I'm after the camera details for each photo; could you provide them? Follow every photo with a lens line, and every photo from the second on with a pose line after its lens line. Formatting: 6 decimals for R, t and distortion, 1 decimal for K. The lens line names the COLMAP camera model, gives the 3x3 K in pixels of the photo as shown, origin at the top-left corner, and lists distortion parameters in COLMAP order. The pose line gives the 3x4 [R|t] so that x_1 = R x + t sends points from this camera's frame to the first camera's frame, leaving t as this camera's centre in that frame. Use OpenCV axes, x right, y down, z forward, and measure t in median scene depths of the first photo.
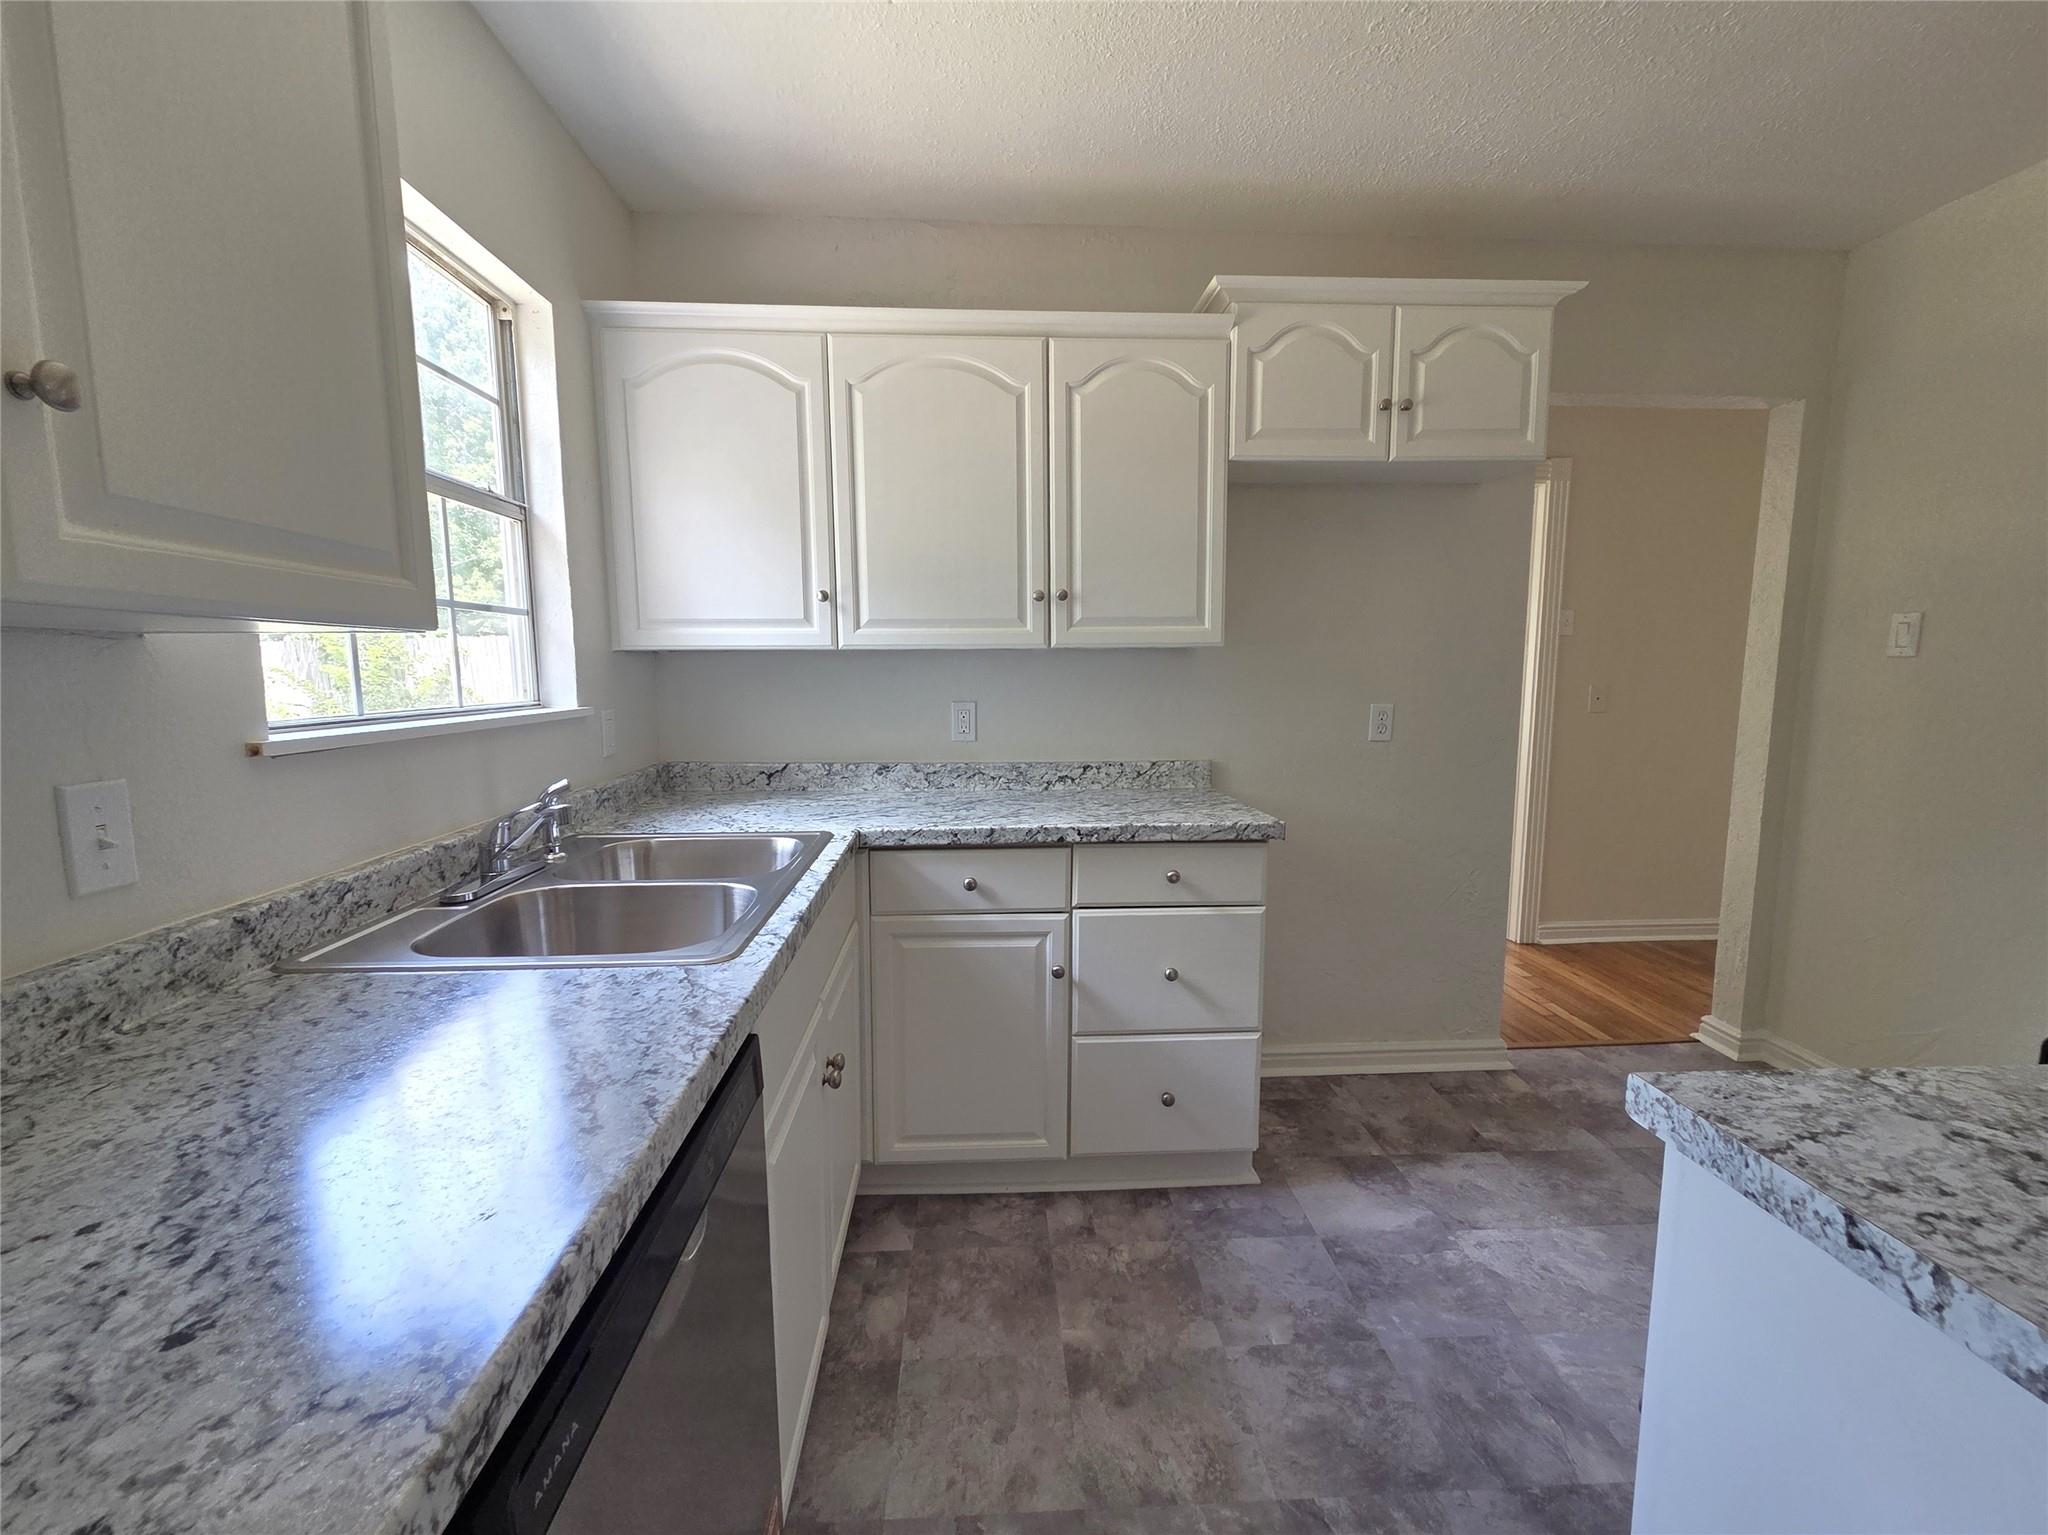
lens RADIAL K [[838.1, 0, 1035.4], [0, 838.1, 765.5], [0, 0, 1]] dist [0.002564, 0.001942]
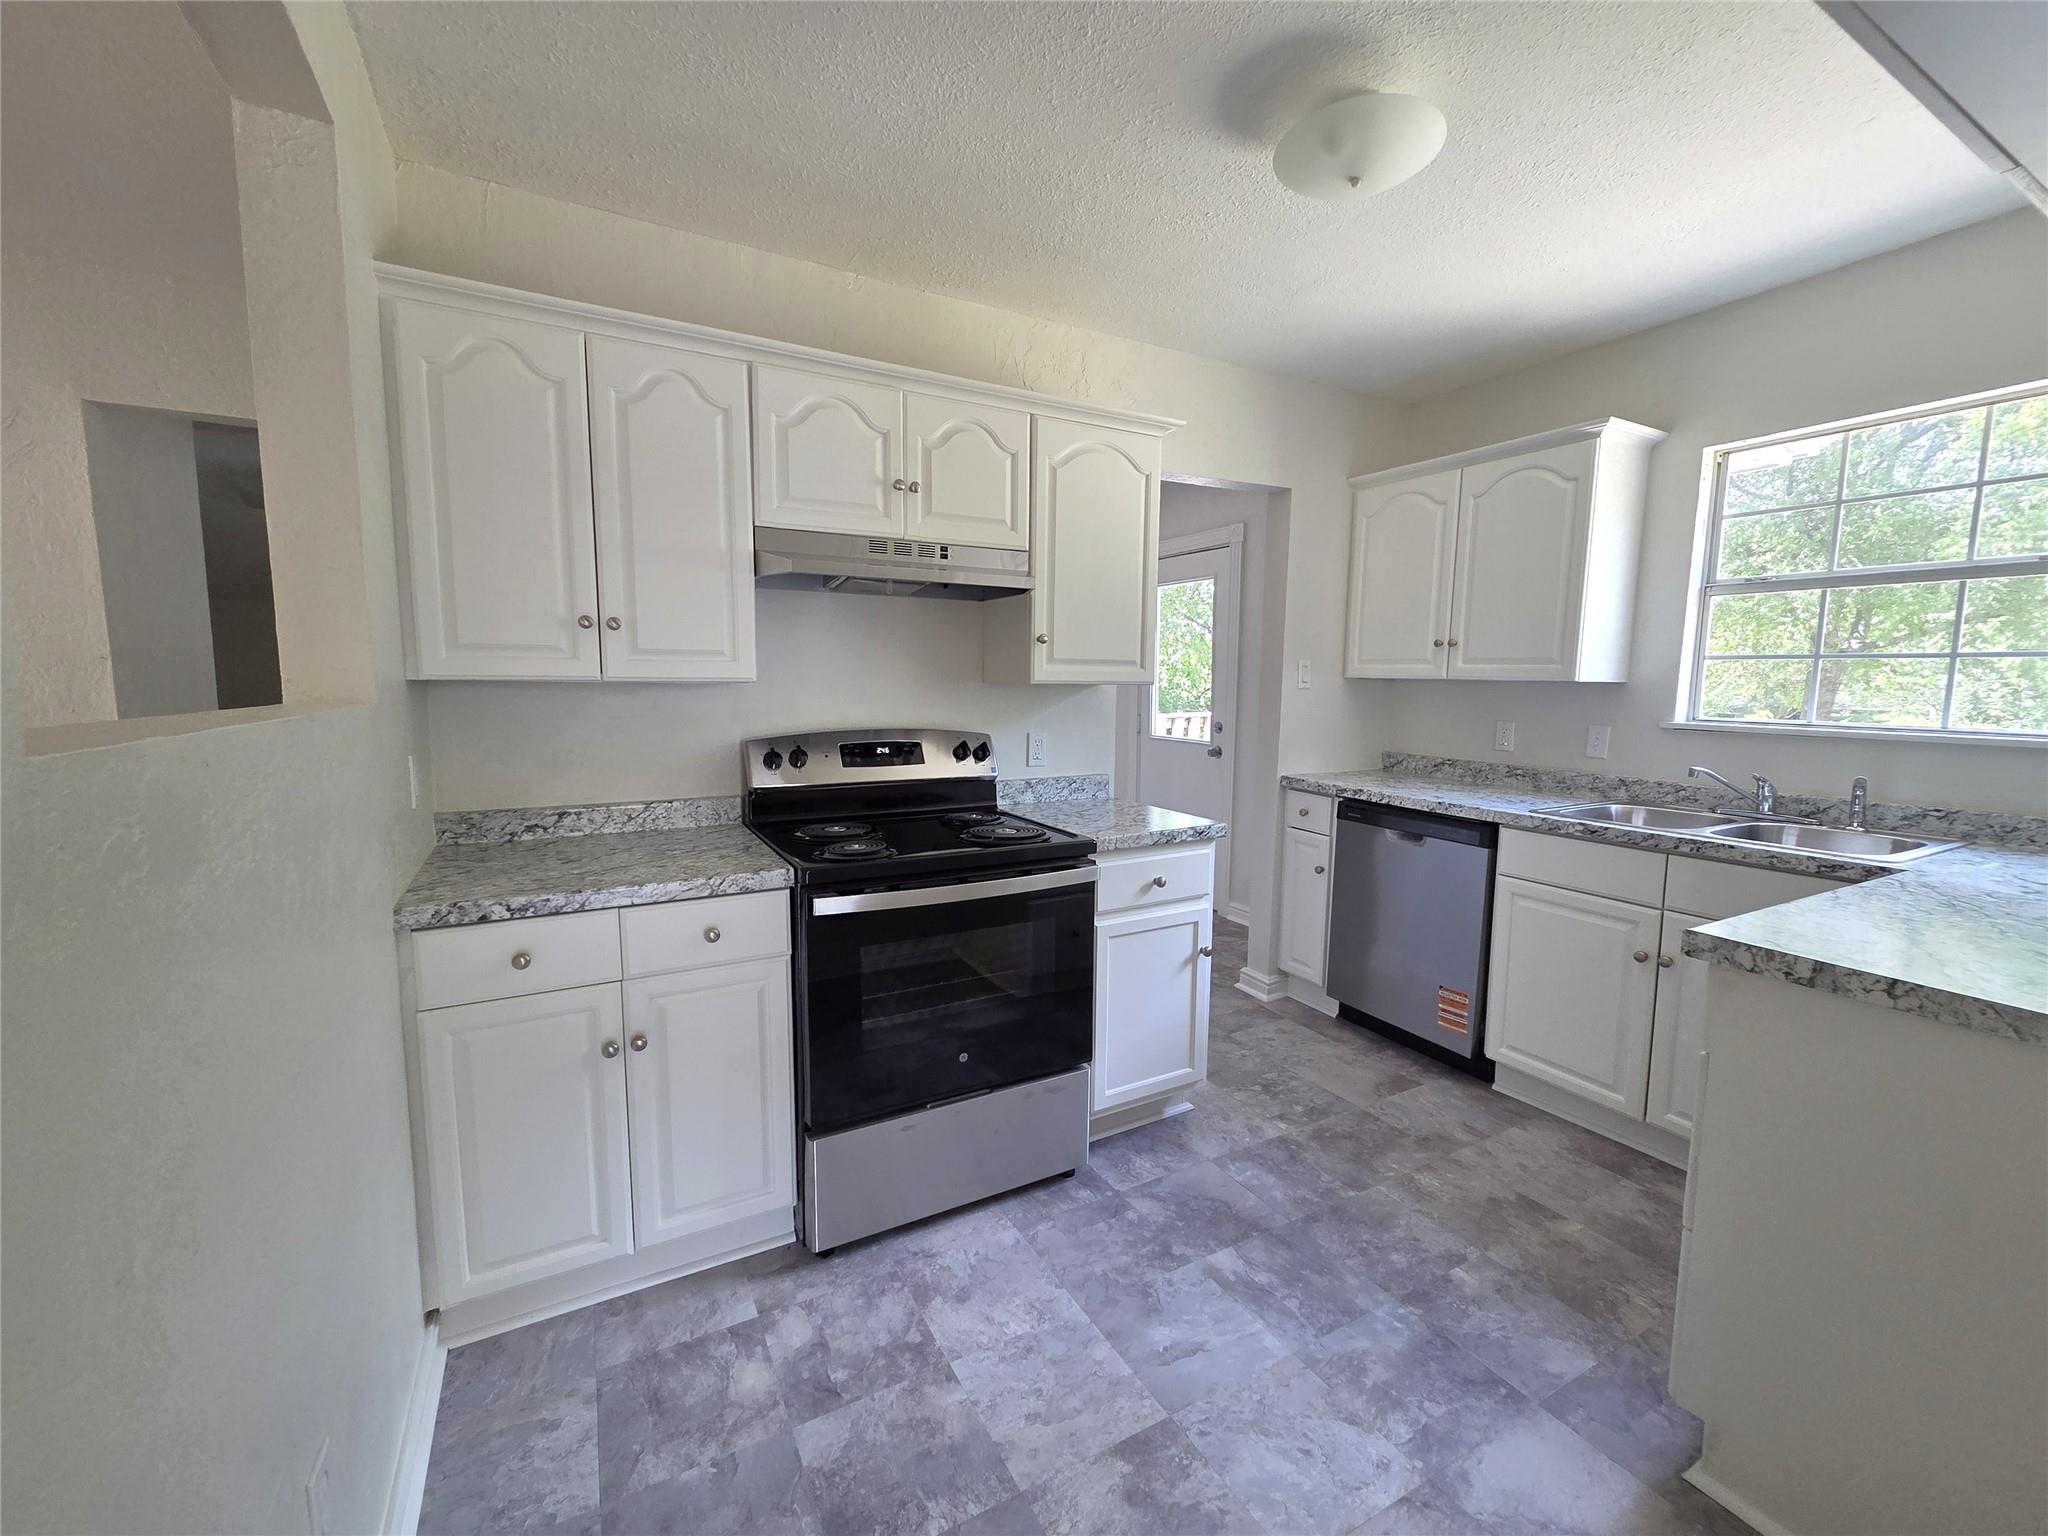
lens RADIAL K [[838.1, 0, 1018.9], [0, 838.1, 771.1], [0, 0, 1]] dist [0.002564, 0.001942]
pose [[-0.905557, 0.033272, -0.422919, 1.366918], [-0.061994, 0.975839, 0.209513, -0.203414], [0.419671, 0.215945, -0.881614, 1.698057]]
